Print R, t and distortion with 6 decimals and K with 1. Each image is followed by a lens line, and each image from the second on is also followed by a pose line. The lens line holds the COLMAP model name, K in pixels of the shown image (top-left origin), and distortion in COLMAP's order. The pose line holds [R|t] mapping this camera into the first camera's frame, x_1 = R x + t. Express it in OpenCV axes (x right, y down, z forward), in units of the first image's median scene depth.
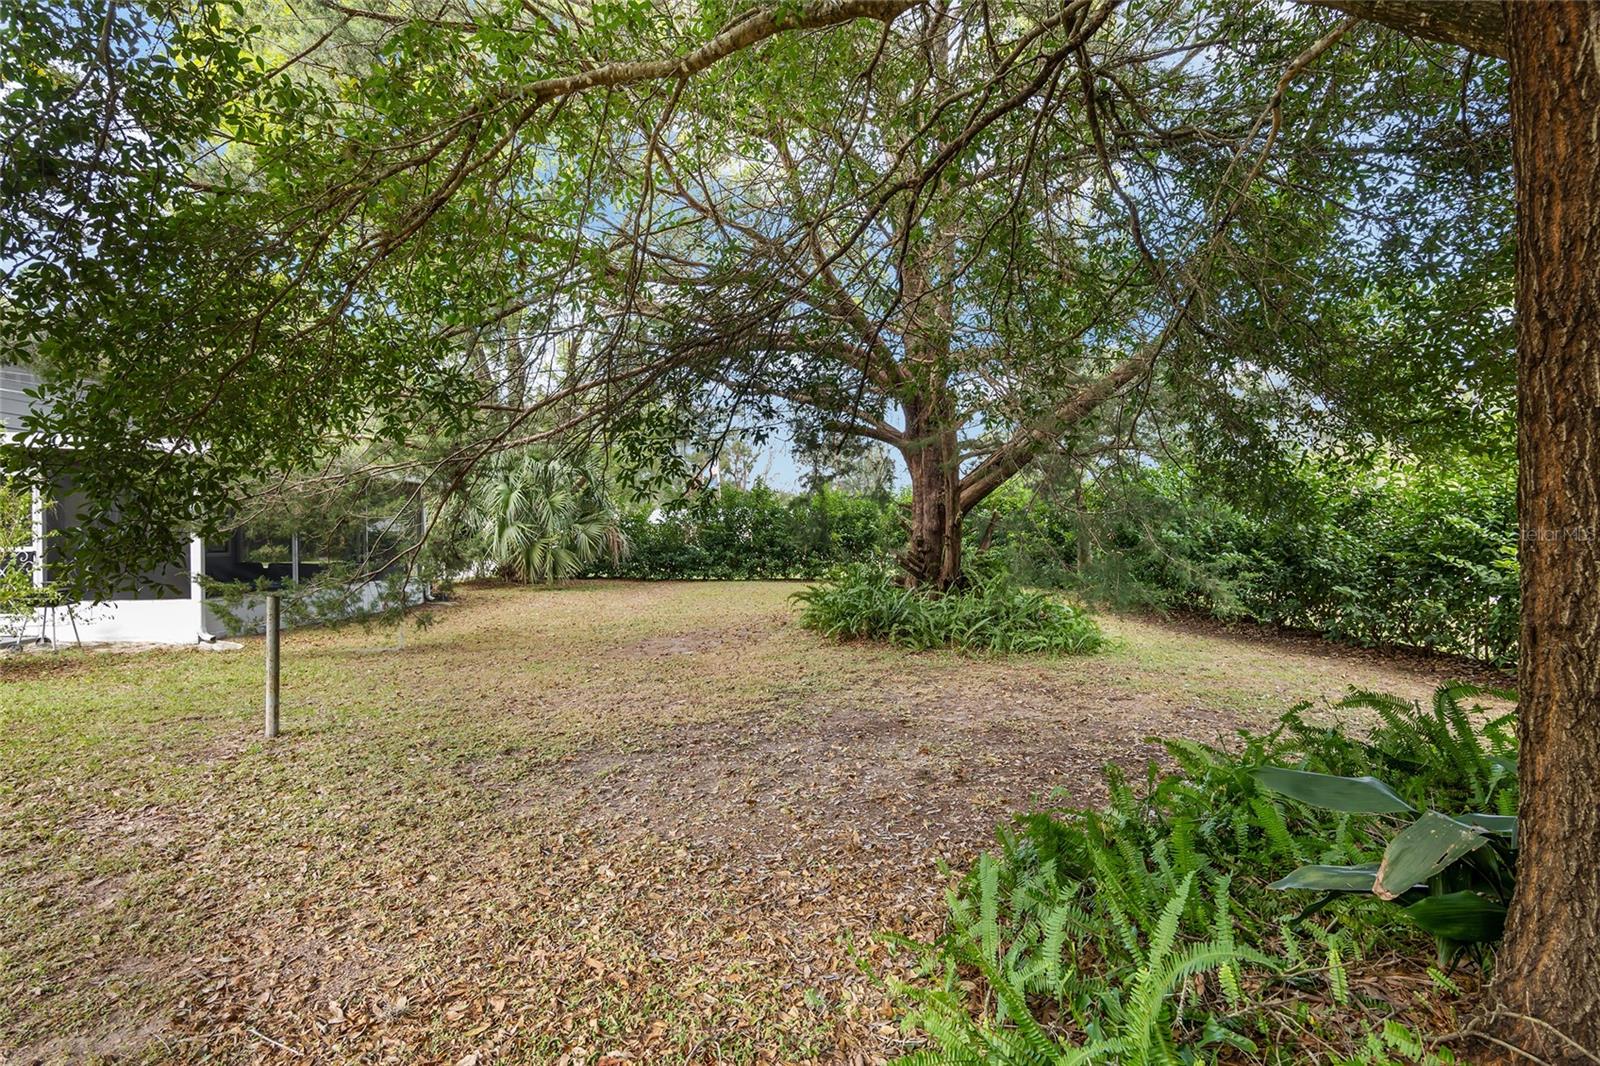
lens RADIAL K [[741.7, 0, 805.6], [0, 741.7, 531.6], [0, 0, 1]] dist [0.001184, 0.000021]
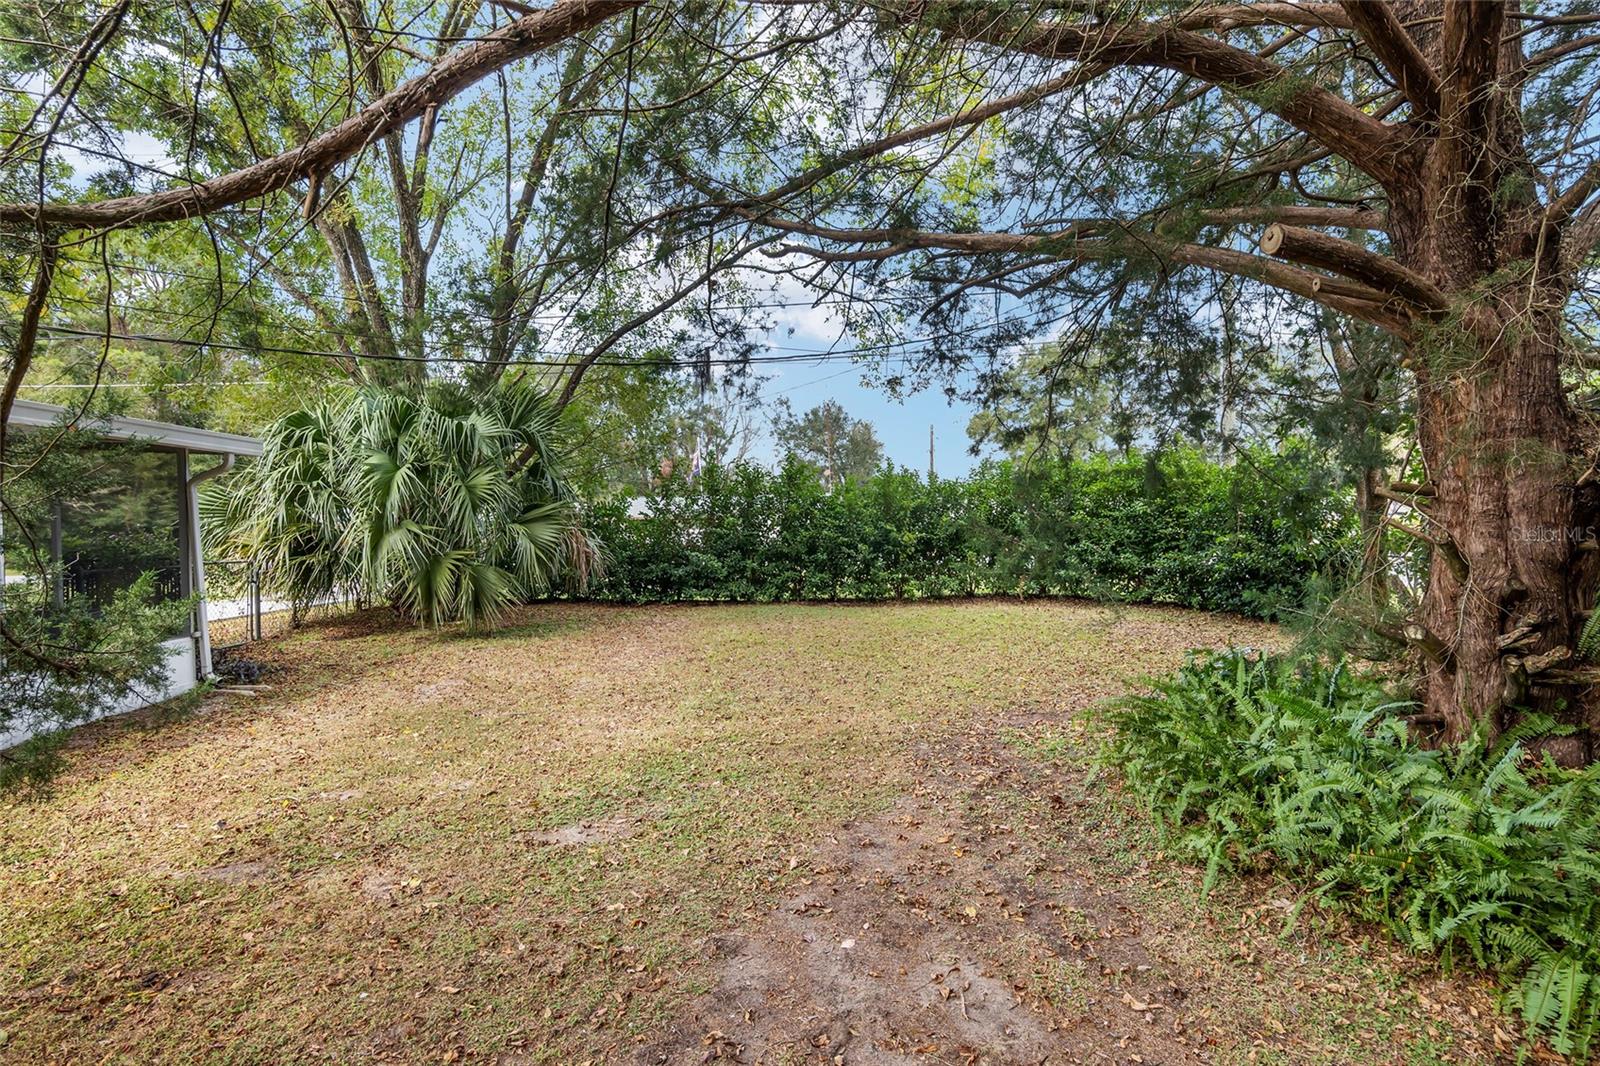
lens RADIAL K [[772.3, 0, 793.7], [0, 772.3, 527.7], [0, 0, 1]] dist [-0.000729, -0.000076]
pose [[0.999581, -0.005098, 0.028503, -0.096044], [0.004803, 0.999934, 0.010412, -0.011454], [-0.028554, -0.010271, 0.999539, 0.347062]]
